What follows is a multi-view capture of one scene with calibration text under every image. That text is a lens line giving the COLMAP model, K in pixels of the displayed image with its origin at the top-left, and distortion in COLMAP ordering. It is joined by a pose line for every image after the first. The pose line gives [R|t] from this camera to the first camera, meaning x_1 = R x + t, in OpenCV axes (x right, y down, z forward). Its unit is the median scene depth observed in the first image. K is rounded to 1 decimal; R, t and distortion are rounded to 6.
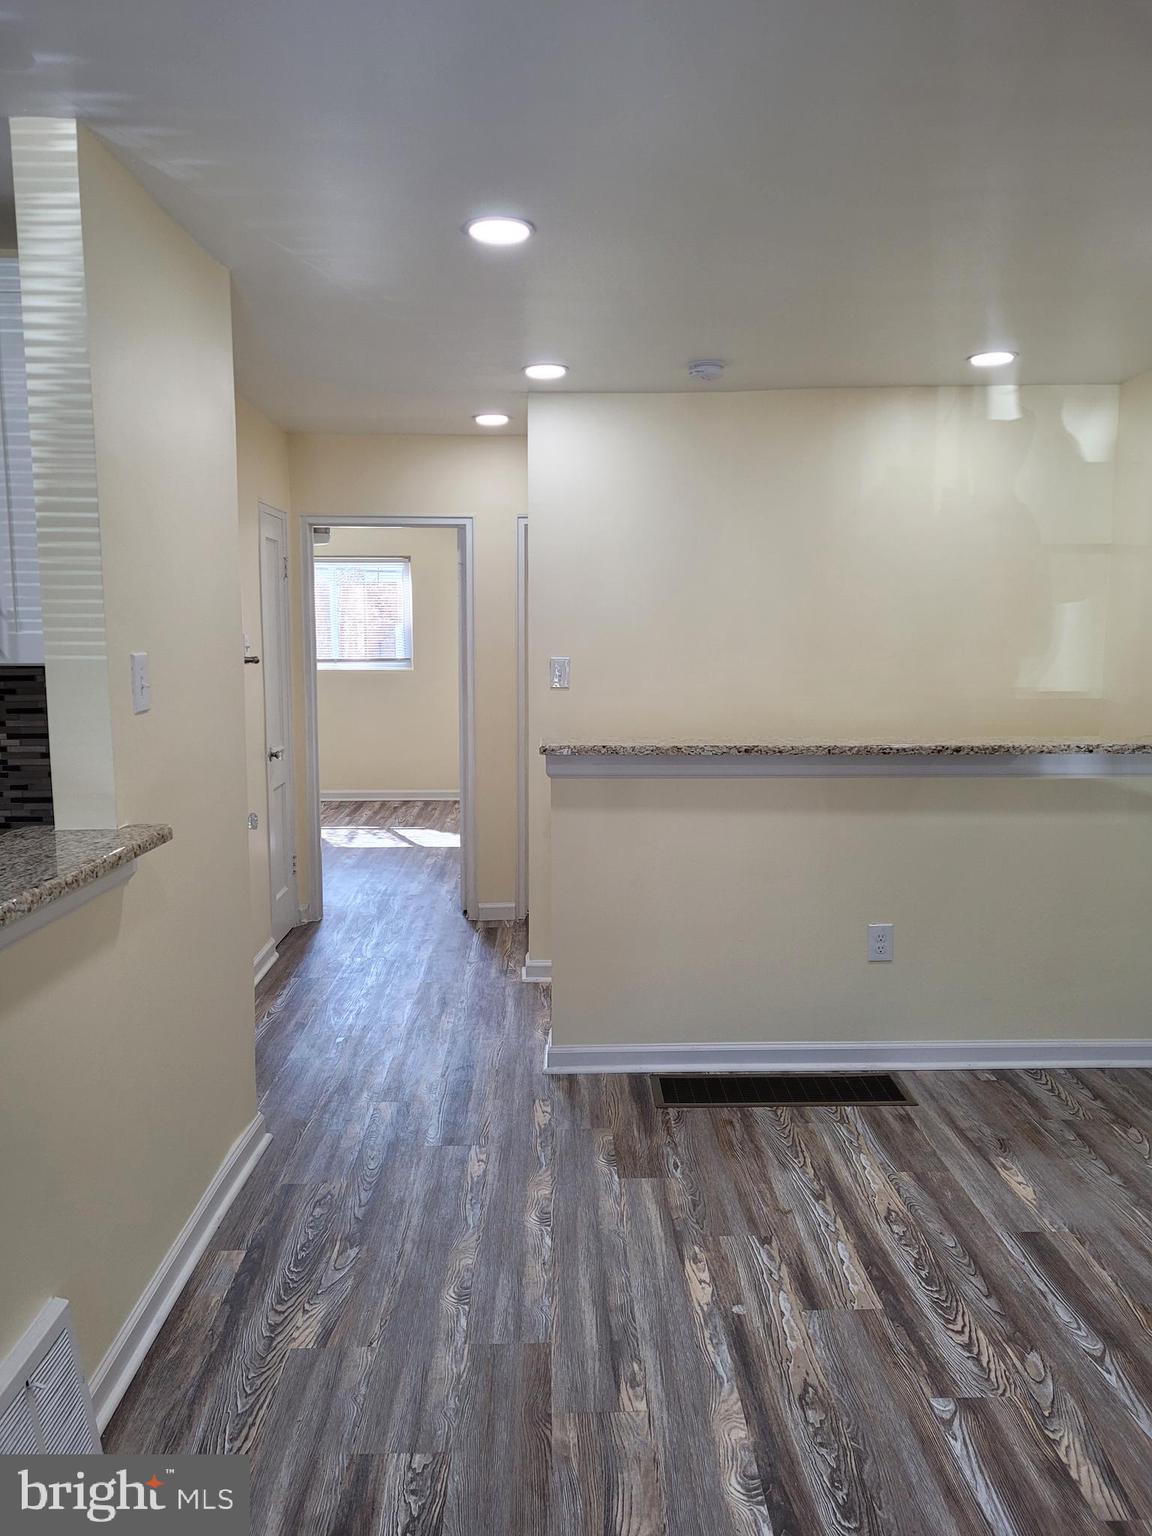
lens RADIAL K [[1154.8, 0, 568.0], [0, 1154.8, 761.9], [0, 0, 1]] dist [0.065177, -0.040000]
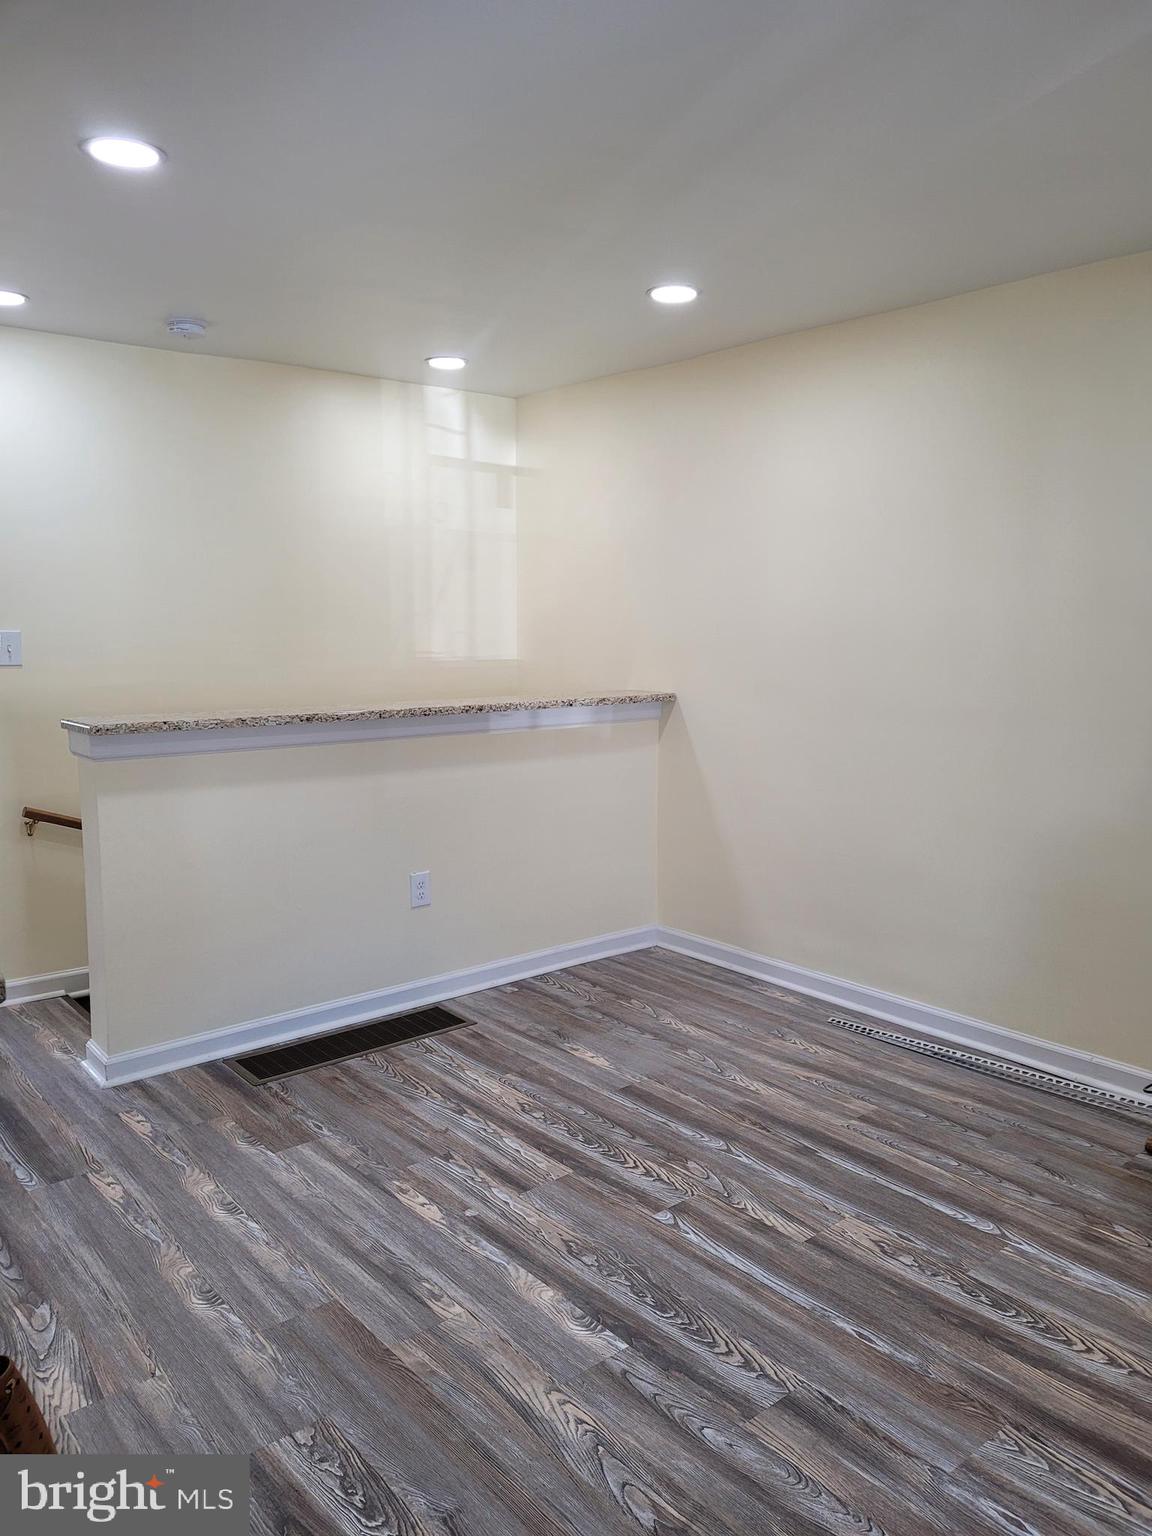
lens RADIAL K [[1154.8, 0, 606.5], [0, 1154.8, 775.0], [0, 0, 1]] dist [0.065177, -0.040000]
pose [[0.775728, -0.083987, 0.625454, -0.374627], [0.069636, 0.996444, 0.047436, 0.011994], [-0.627213, 0.006757, 0.778818, 0.055358]]
